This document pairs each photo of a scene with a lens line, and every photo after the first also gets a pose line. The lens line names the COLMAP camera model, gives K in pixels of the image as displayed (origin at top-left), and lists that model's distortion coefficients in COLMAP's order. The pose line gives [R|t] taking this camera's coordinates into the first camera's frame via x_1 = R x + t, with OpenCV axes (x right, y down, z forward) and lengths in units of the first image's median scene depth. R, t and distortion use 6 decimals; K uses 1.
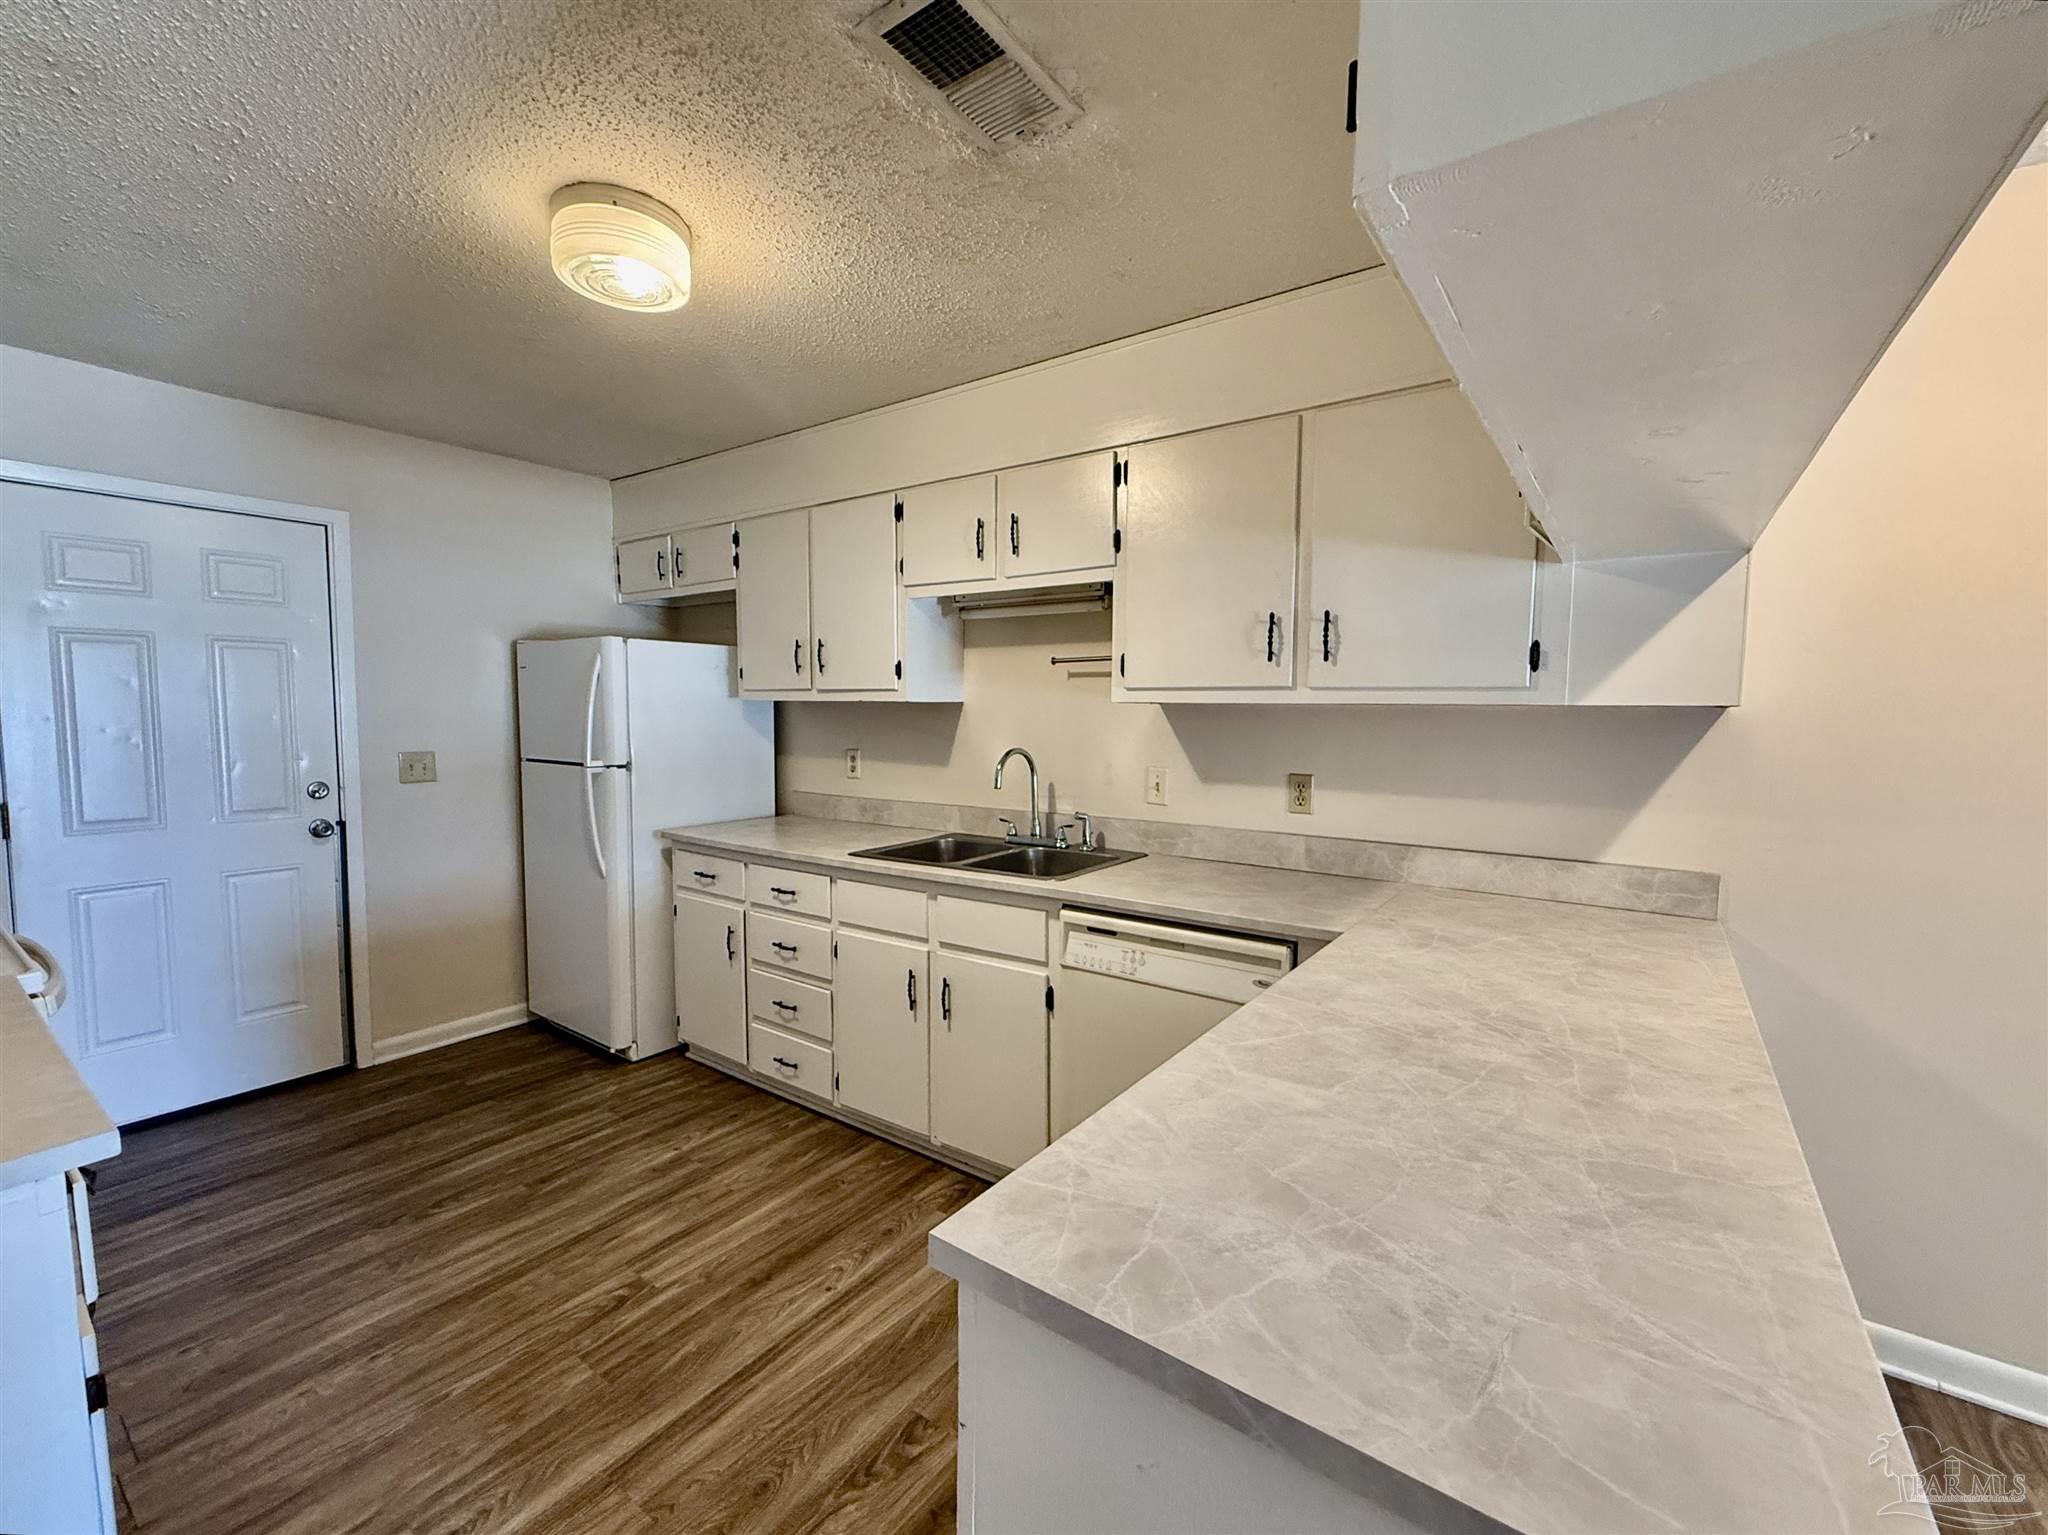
lens RADIAL K [[866.2, 0, 1024.0], [0, 866.2, 767.5], [0, 0, 1]] dist [-0.000309, 0.006459]
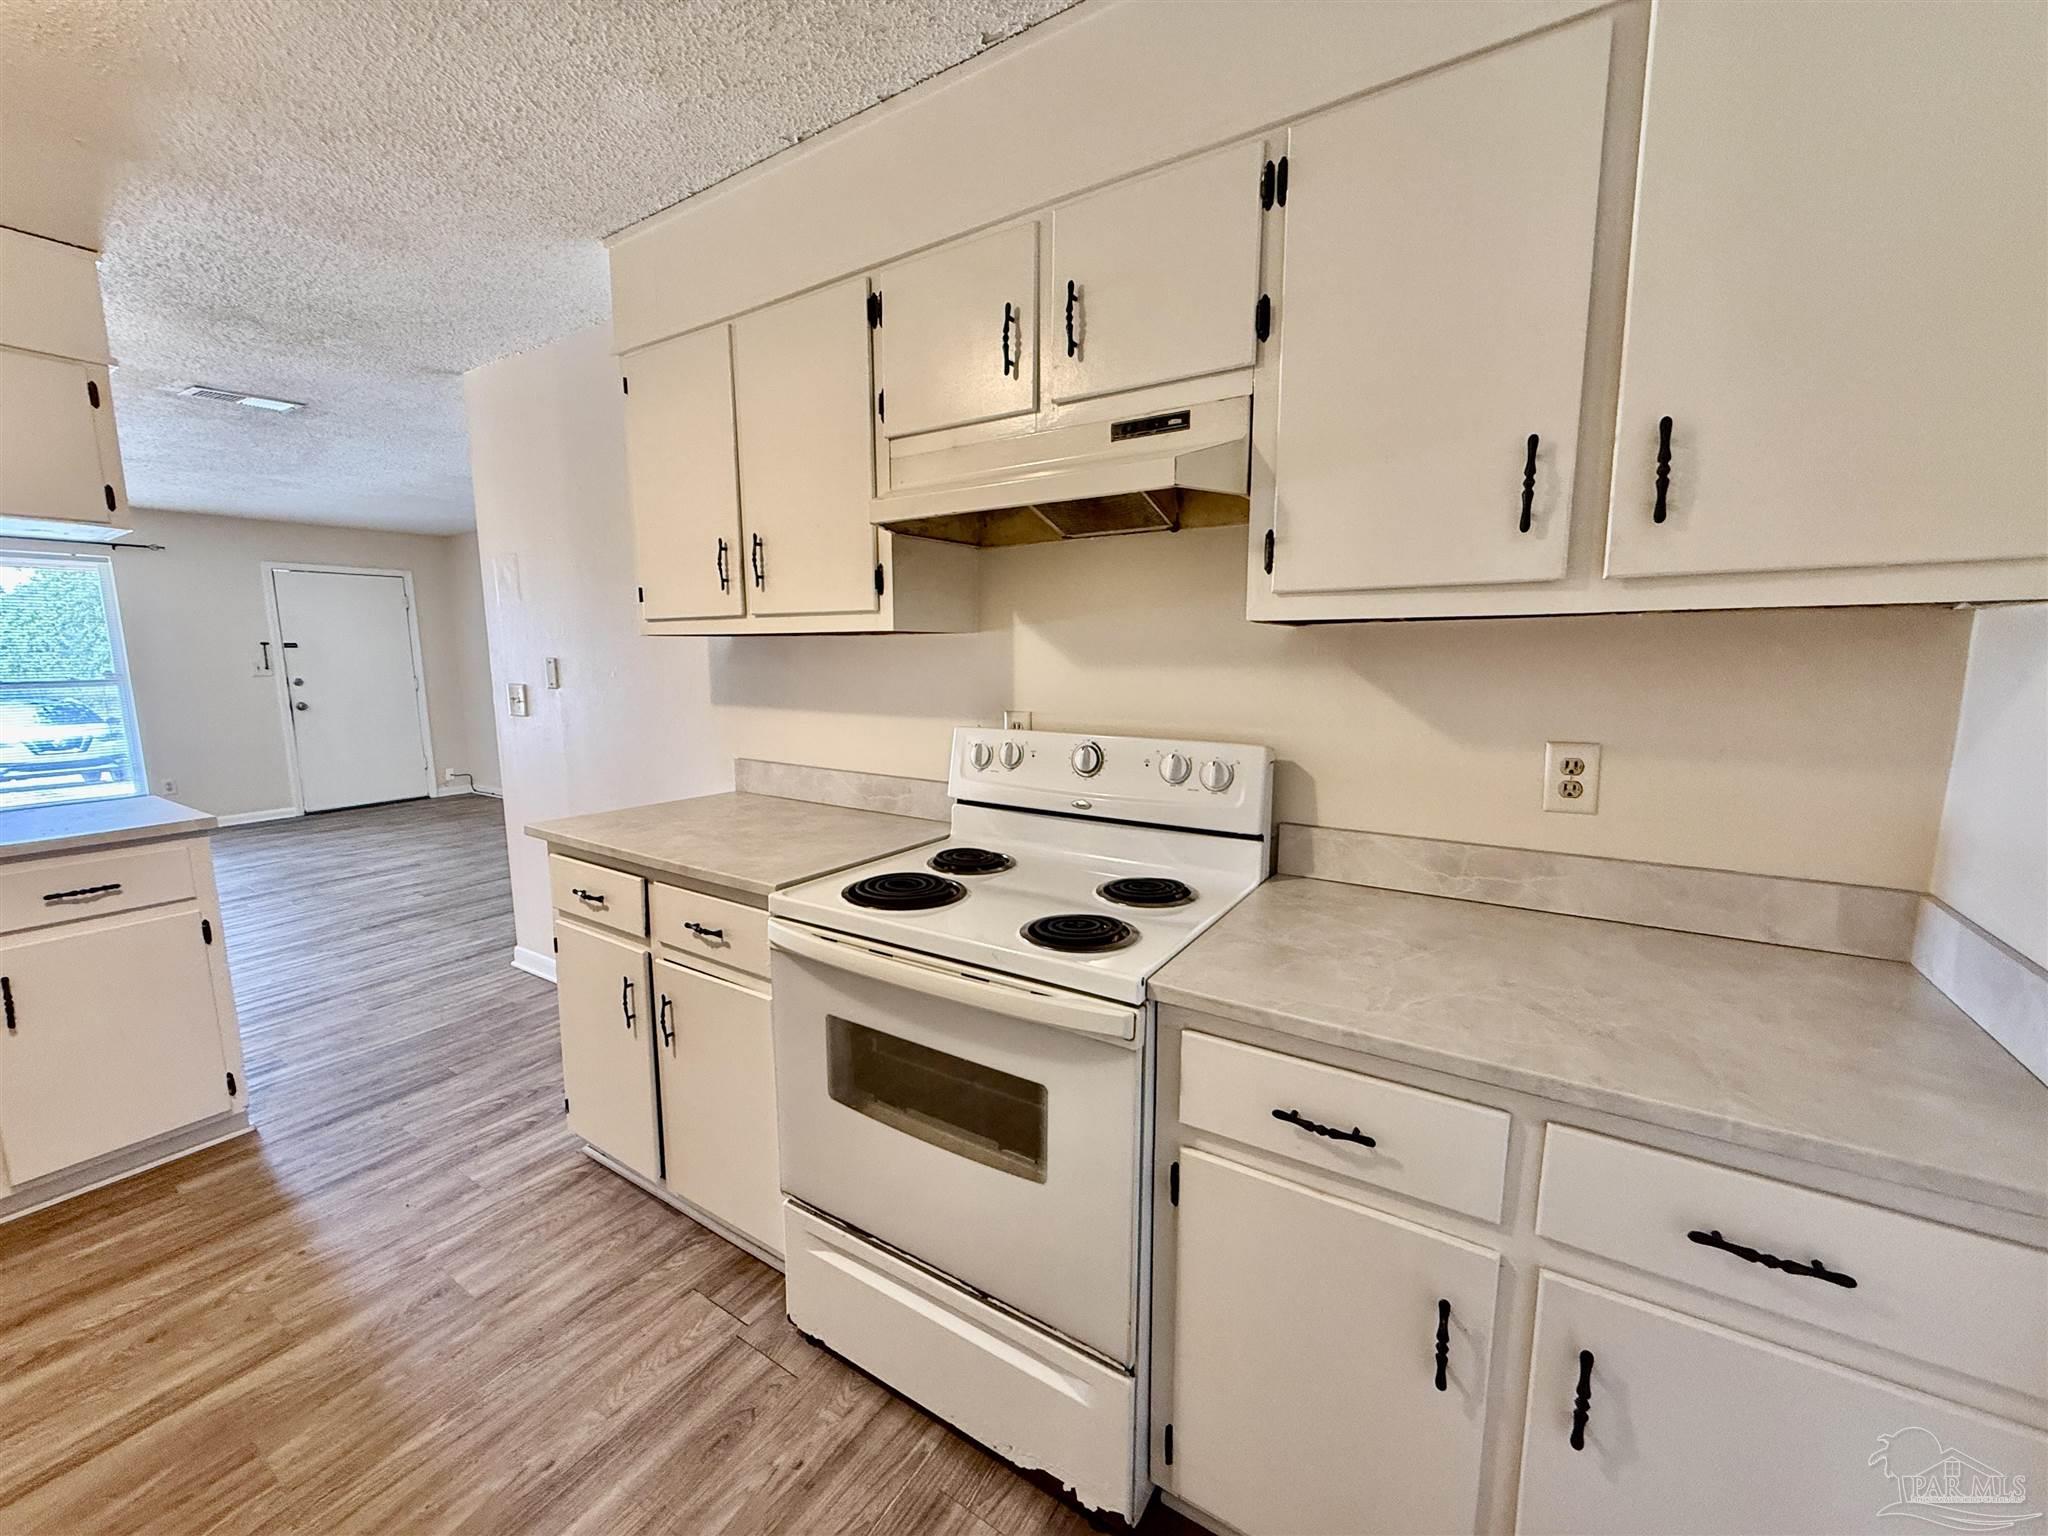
lens RADIAL K [[814.6, 0, 1020.5], [0, 814.6, 768.3], [0, 0, 1]] dist [0.000230, 0.000226]
pose [[-0.998465, 0.009105, -0.054634, -1.140476], [-0.002962, 0.976208, 0.216814, -0.101829], [0.055308, 0.216643, -0.974683, 1.610660]]
